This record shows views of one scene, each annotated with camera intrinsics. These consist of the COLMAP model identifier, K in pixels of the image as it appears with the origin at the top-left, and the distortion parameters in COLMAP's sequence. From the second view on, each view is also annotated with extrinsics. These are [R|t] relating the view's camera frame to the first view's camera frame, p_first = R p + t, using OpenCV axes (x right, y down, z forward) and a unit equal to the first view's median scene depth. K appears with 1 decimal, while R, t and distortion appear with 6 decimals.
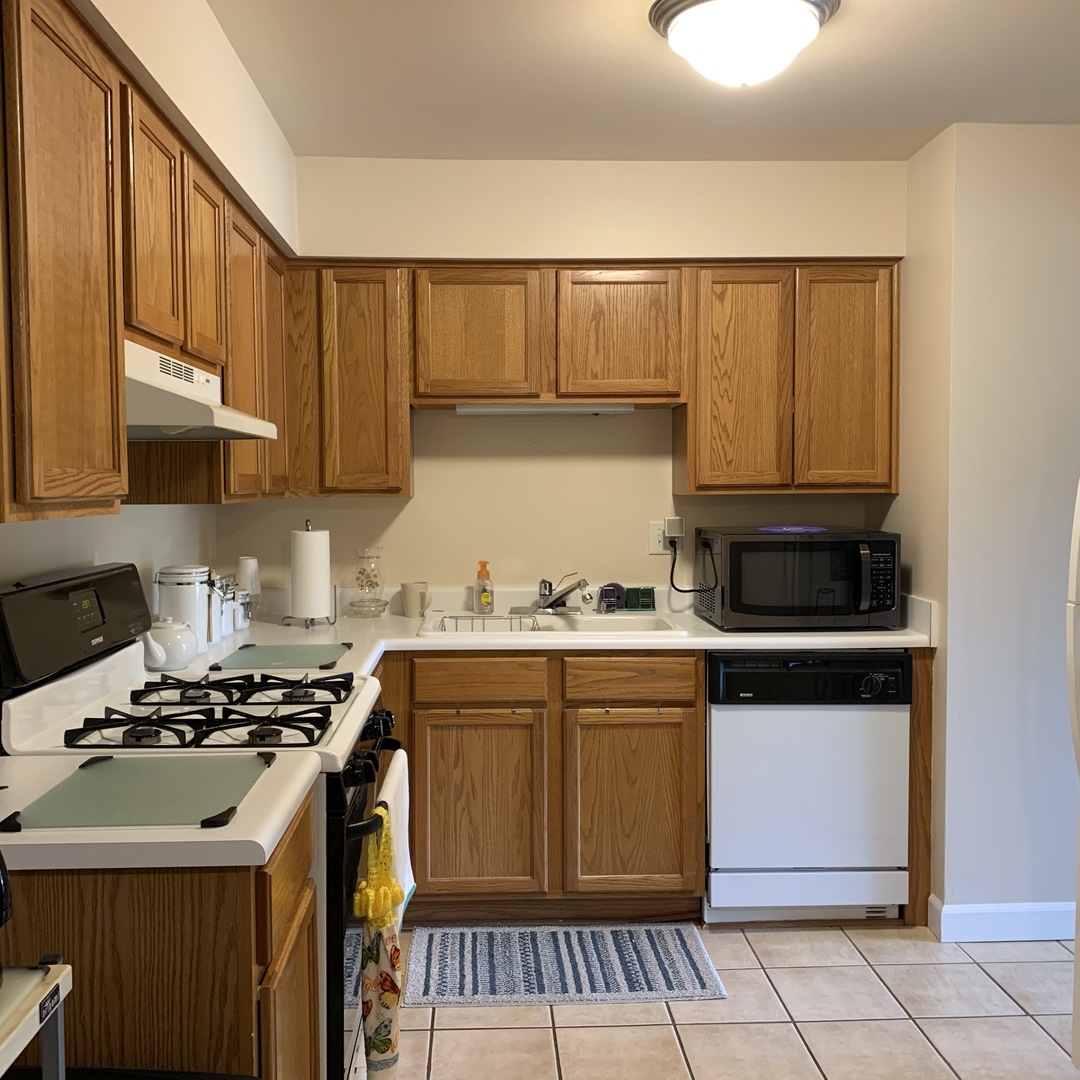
lens RADIAL K [[1093.4, 0, 525.6], [0, 1093.4, 532.9], [0, 0, 1]] dist [0.188565, -0.554206]
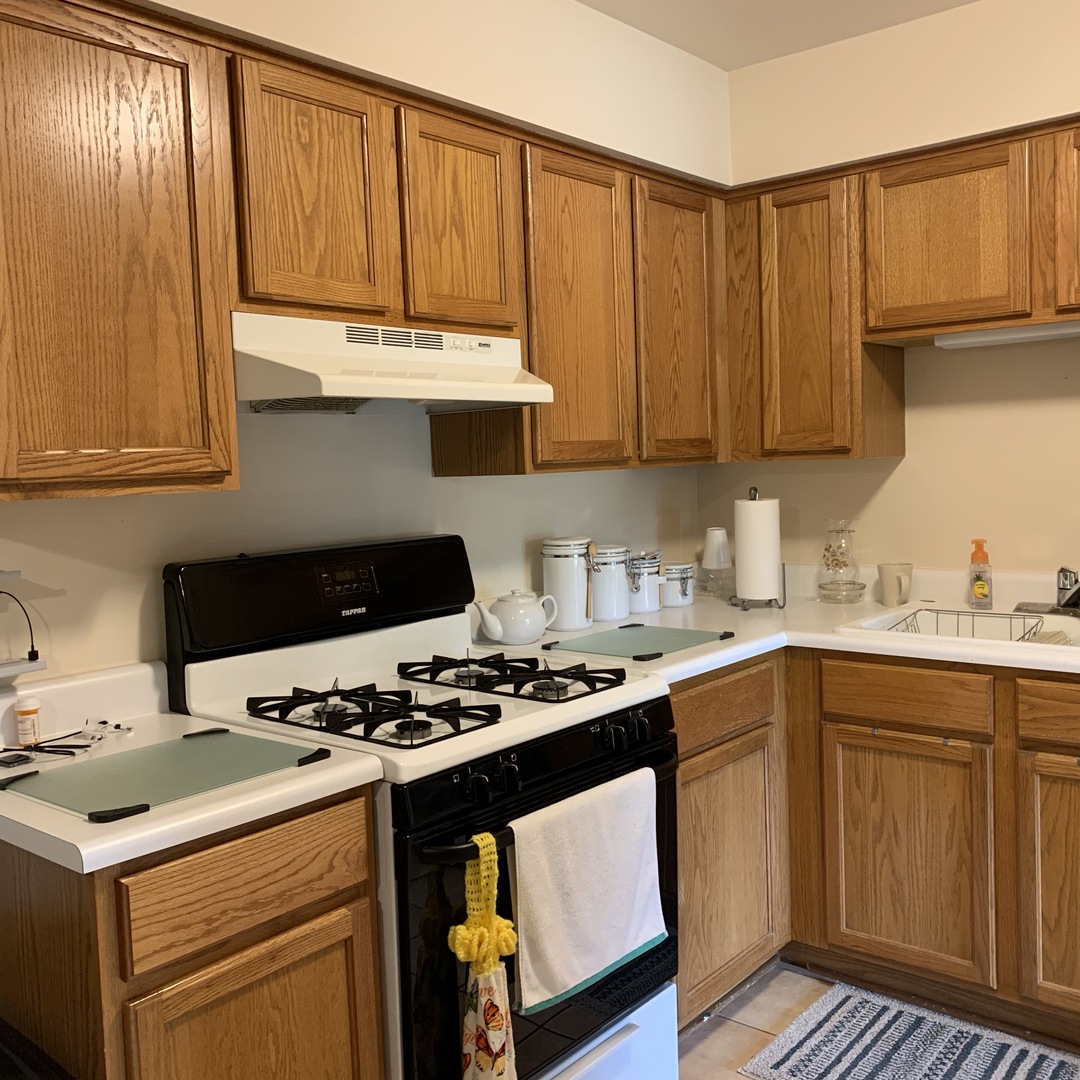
lens RADIAL K [[1102.7, 0, 536.9], [0, 1102.7, 530.2], [0, 0, 1]] dist [0.045634, -0.058011]
pose [[0.737775, 0.022145, -0.674683, 0.288317], [0.001022, 0.999424, 0.033921, -0.008278], [0.675046, -0.025716, 0.737328, 0.252576]]
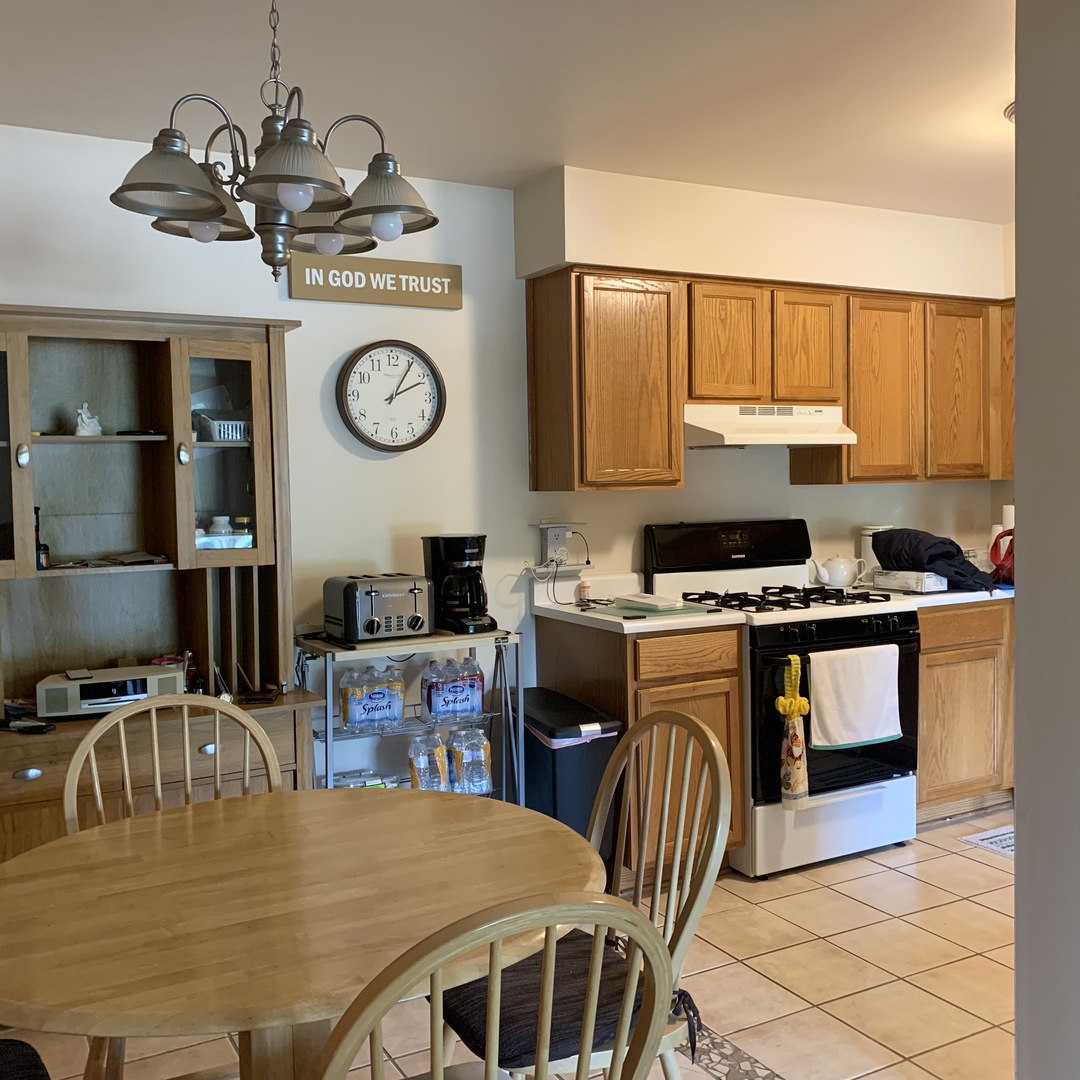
lens RADIAL K [[1093.4, 0, 525.6], [0, 1093.4, 532.9], [0, 0, 1]] dist [0.188565, -0.554206]
pose [[0.436461, 0.039701, -0.898847, 0.782598], [-0.025886, 0.999167, 0.031563, 0.004749], [0.899351, 0.009491, 0.437125, -0.100877]]
